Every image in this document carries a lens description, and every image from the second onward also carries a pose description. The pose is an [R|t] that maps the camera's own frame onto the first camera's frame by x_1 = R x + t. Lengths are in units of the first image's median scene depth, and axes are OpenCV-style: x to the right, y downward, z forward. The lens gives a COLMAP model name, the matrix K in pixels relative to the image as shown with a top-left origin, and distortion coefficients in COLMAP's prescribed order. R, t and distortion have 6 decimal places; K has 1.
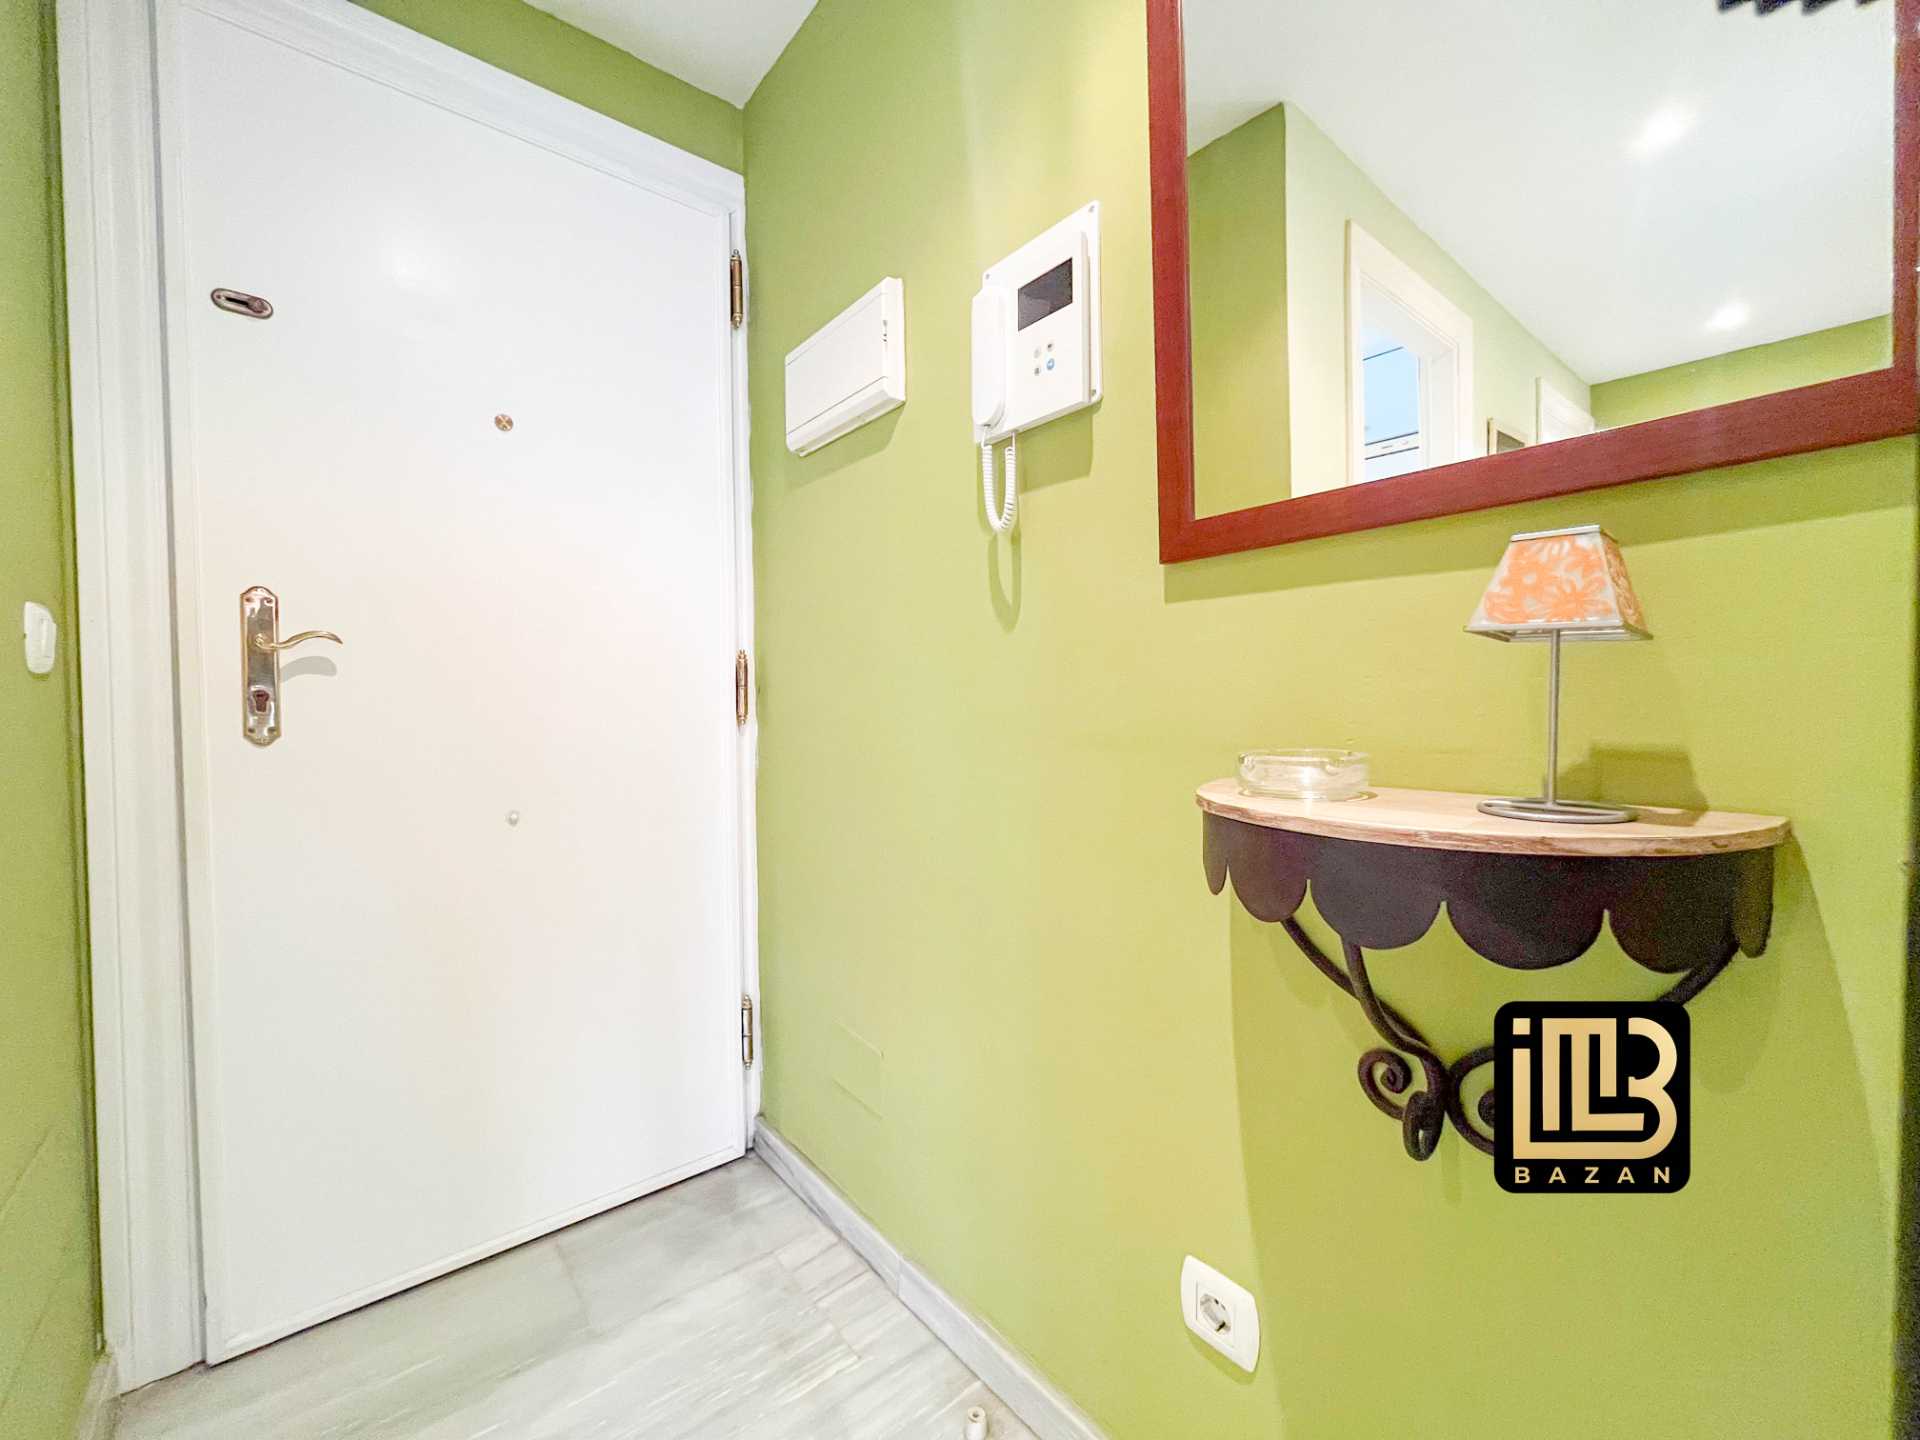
lens RADIAL K [[779.5, 0, 958.7], [0, 779.5, 715.5], [0, 0, 1]] dist [-0.003211, 0.000213]
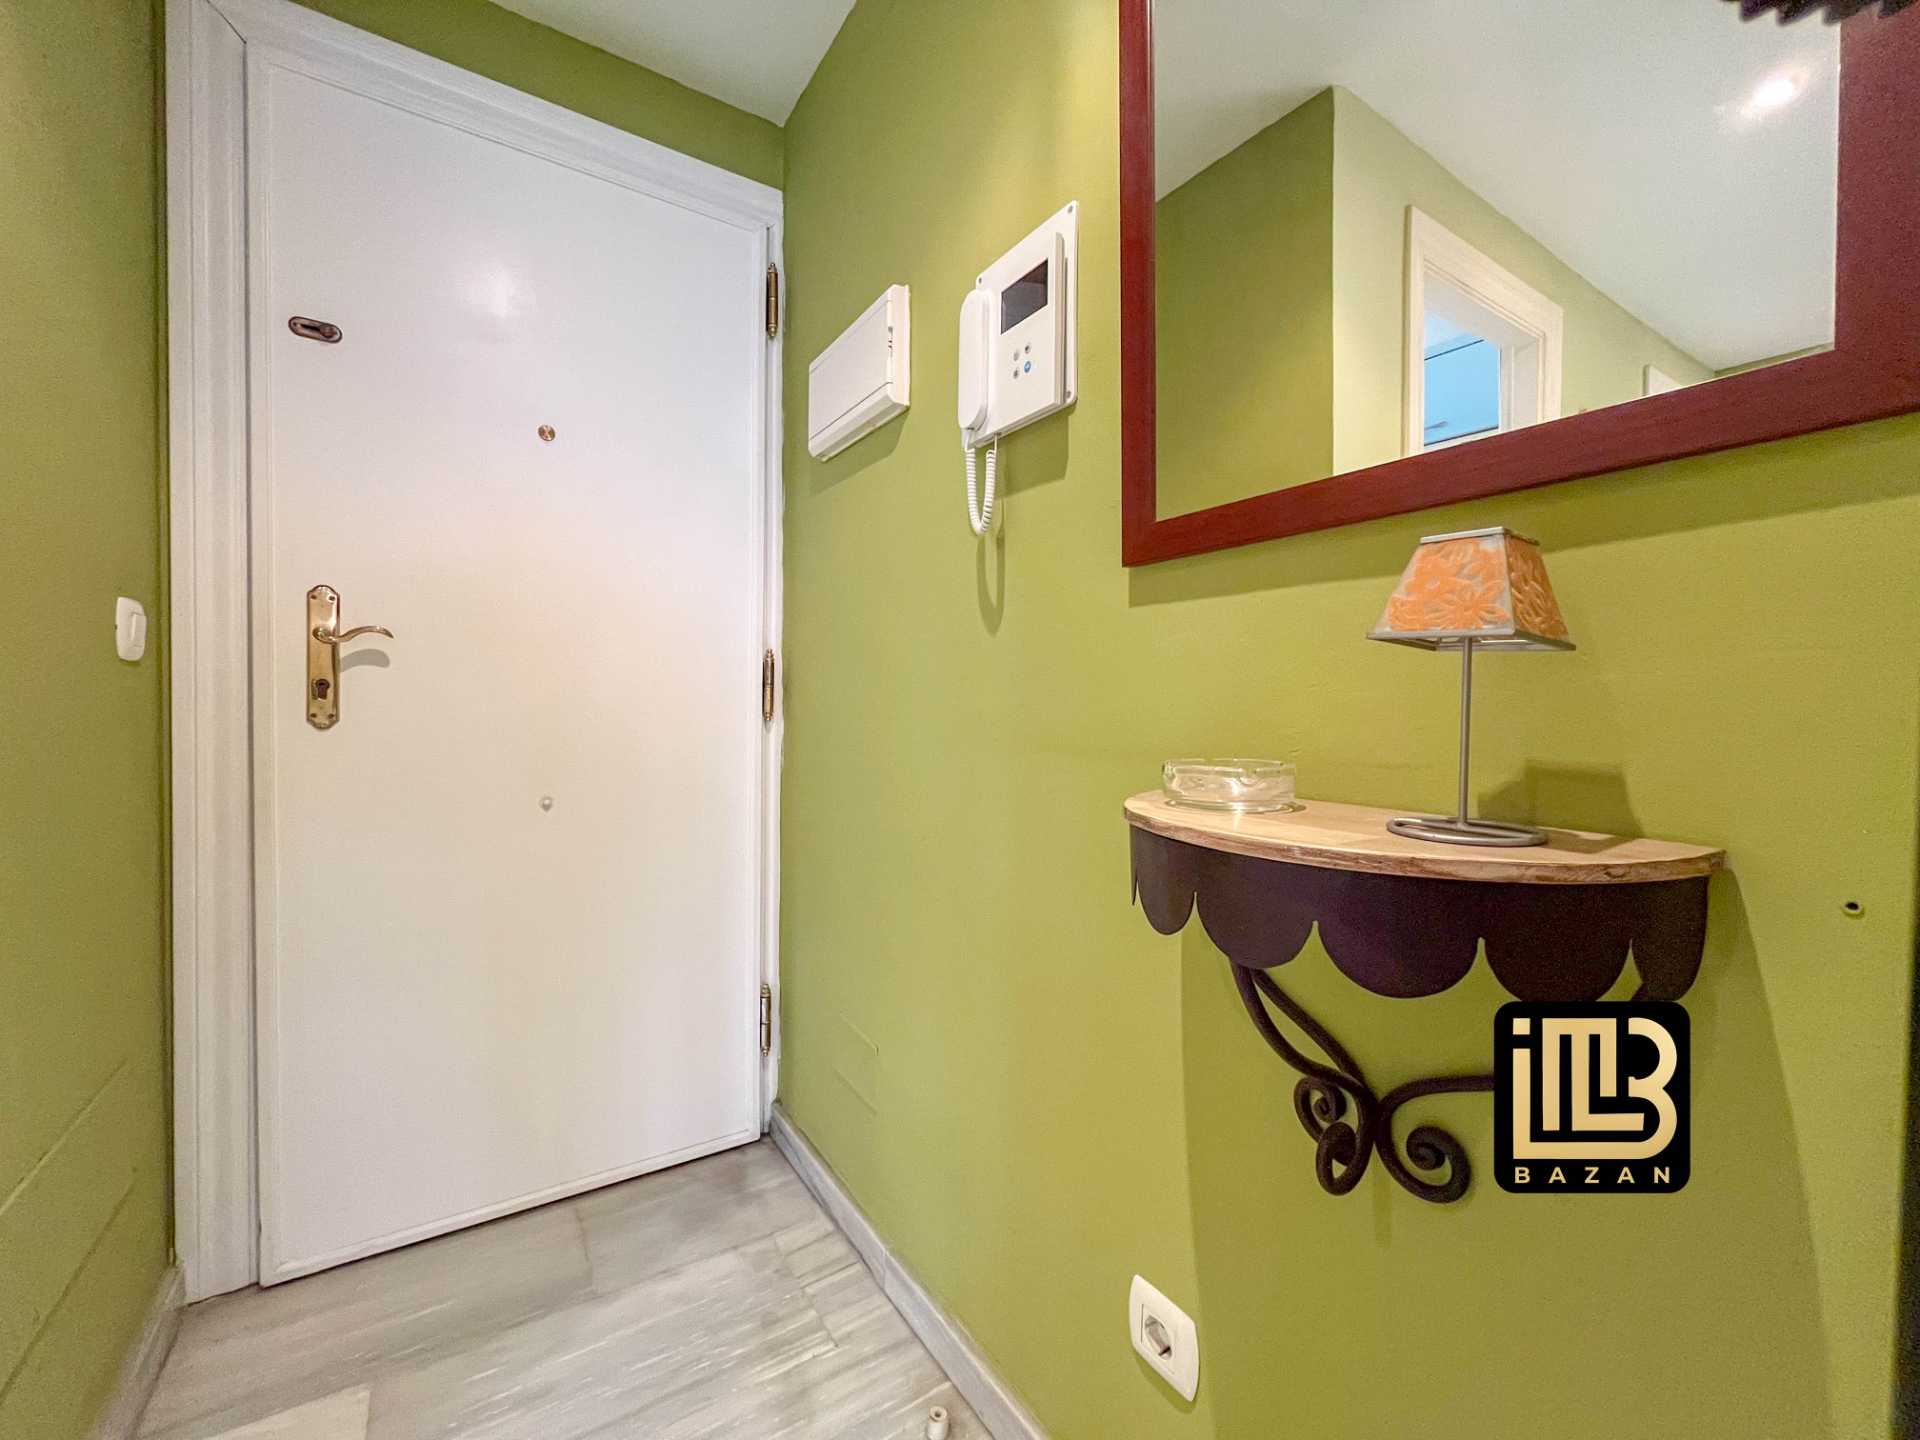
lens RADIAL K [[779.5, 0, 952.0], [0, 779.5, 715.9], [0, 0, 1]] dist [-0.003211, 0.000213]
pose [[0.993777, 0.024000, -0.108771, 0.115737], [-0.024348, 0.999702, -0.001871, 0.000089], [0.108693, 0.004508, 0.994065, 0.000231]]
